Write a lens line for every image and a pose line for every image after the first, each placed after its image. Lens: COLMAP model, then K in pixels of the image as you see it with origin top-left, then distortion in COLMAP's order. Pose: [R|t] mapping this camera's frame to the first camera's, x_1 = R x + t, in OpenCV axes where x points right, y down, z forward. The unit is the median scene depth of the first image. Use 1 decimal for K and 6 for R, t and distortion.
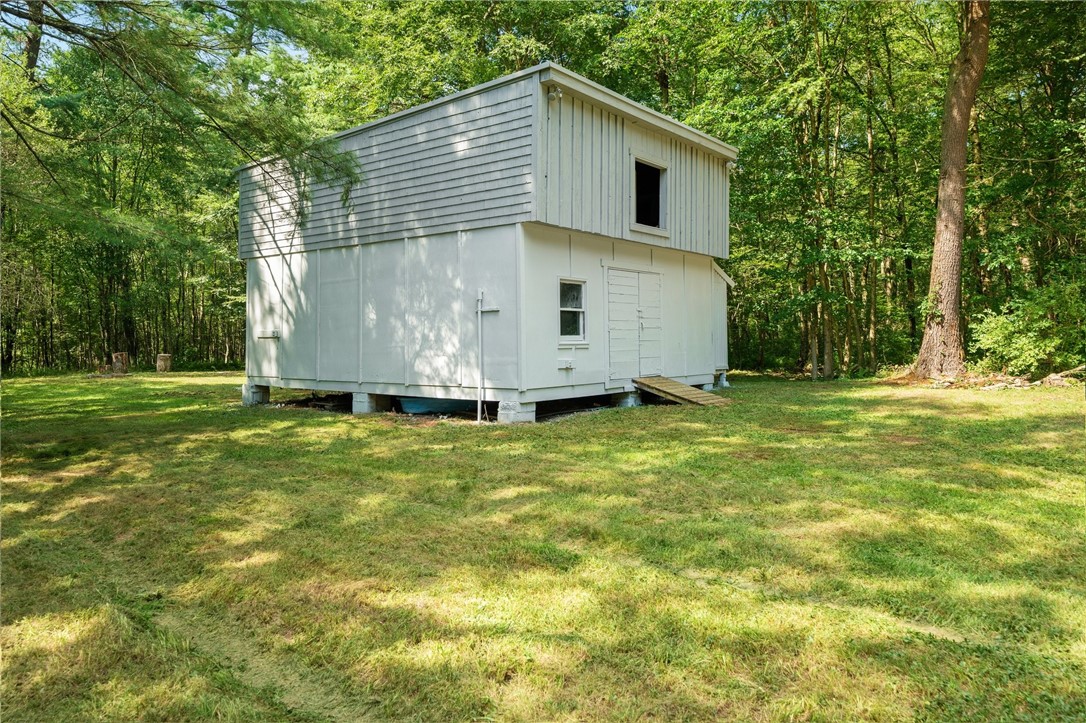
lens RADIAL K [[734.0, 0, 542.7], [0, 734.0, 317.7], [0, 0, 1]] dist [-0.002737, -0.001365]
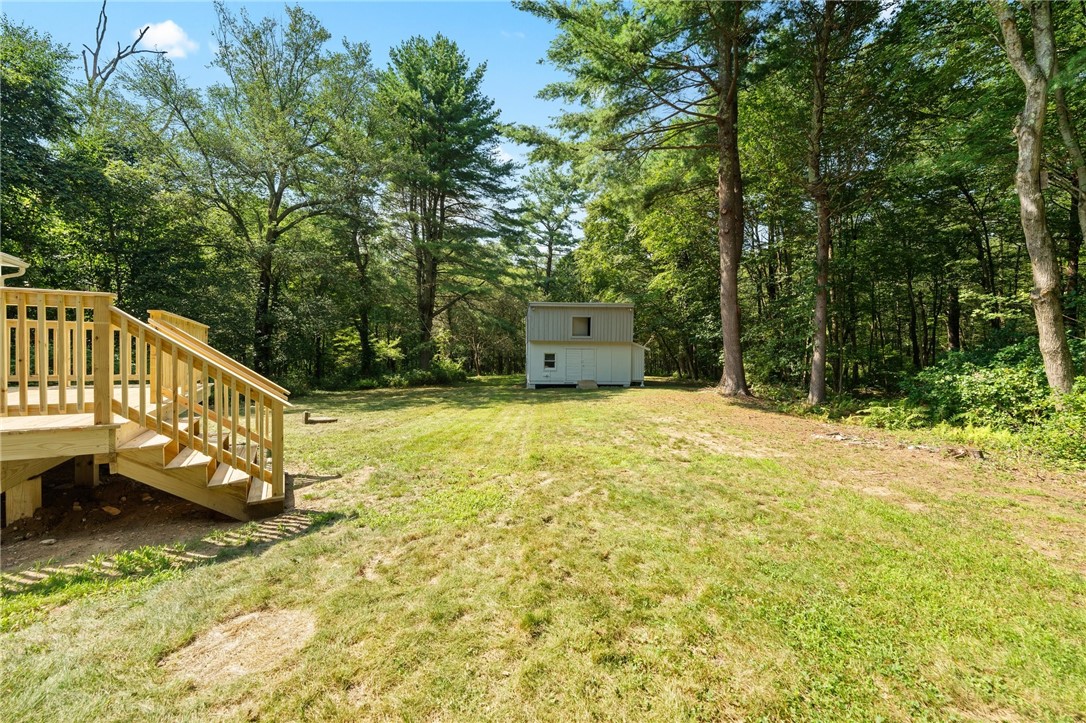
lens RADIAL K [[433.9, 0, 551.8], [0, 433.9, 354.8], [0, 0, 1]] dist [-0.000069, 0.001042]
pose [[0.679624, 0.004501, -0.733547, 1.548868], [0.019112, 0.999533, 0.023840, -0.088257], [0.733312, -0.030222, 0.679220, -0.465427]]
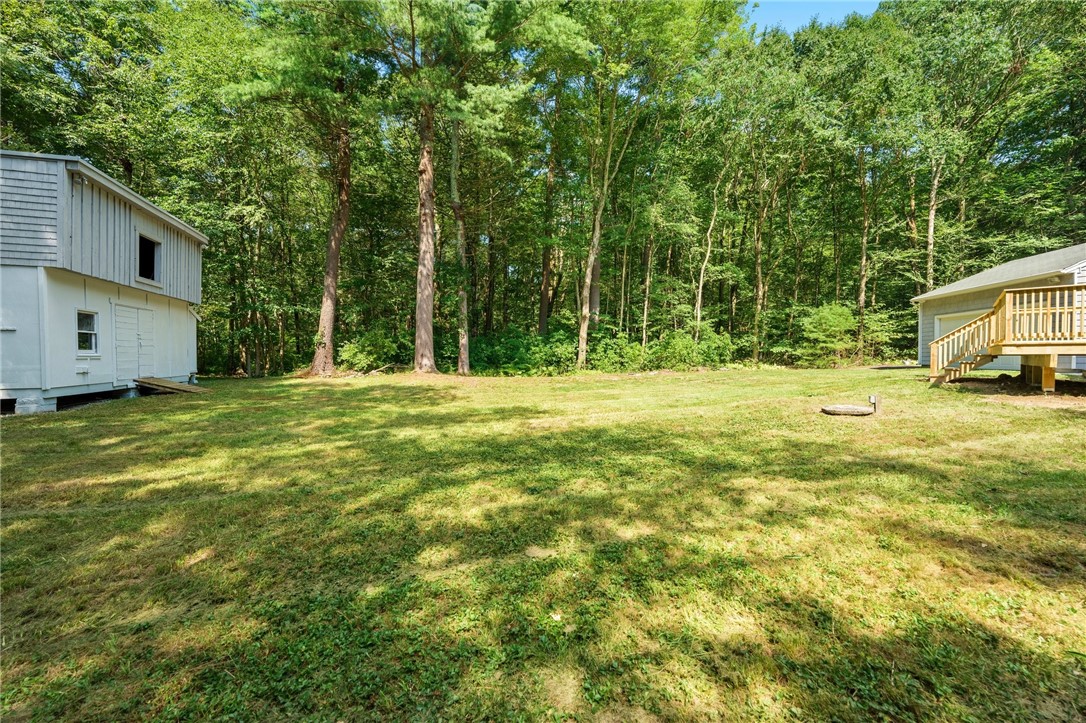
lens RADIAL K [[432.8, 0, 532.7], [0, 432.8, 358.0], [0, 0, 1]] dist [0.001988, 0.000615]
pose [[0.554625, 0.001668, 0.832099, -0.168706], [-0.030160, 0.999381, 0.018100, -0.001515], [-0.831553, -0.035135, 0.554332, -0.181151]]
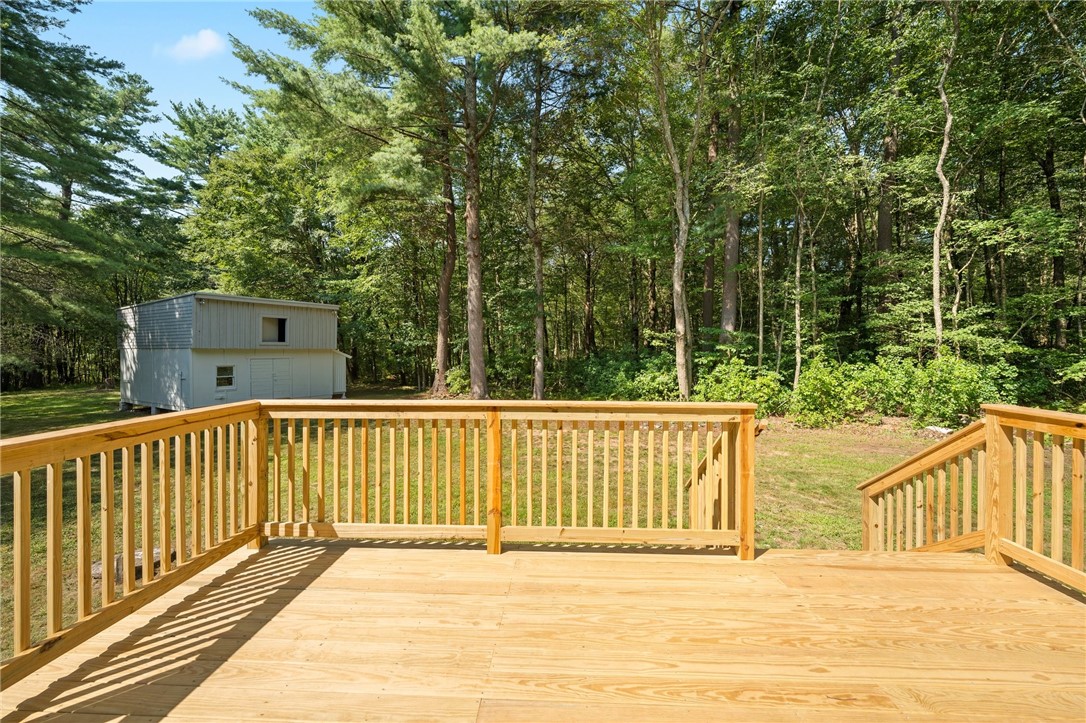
lens RADIAL K [[433.9, 0, 551.8], [0, 433.9, 354.8], [0, 0, 1]] dist [-0.000069, 0.001042]
pose [[0.989429, 0.000230, 0.145019, 0.922989], [-0.006557, 0.999047, 0.043154, -0.155436], [-0.144871, -0.043648, 0.988487, -0.697805]]
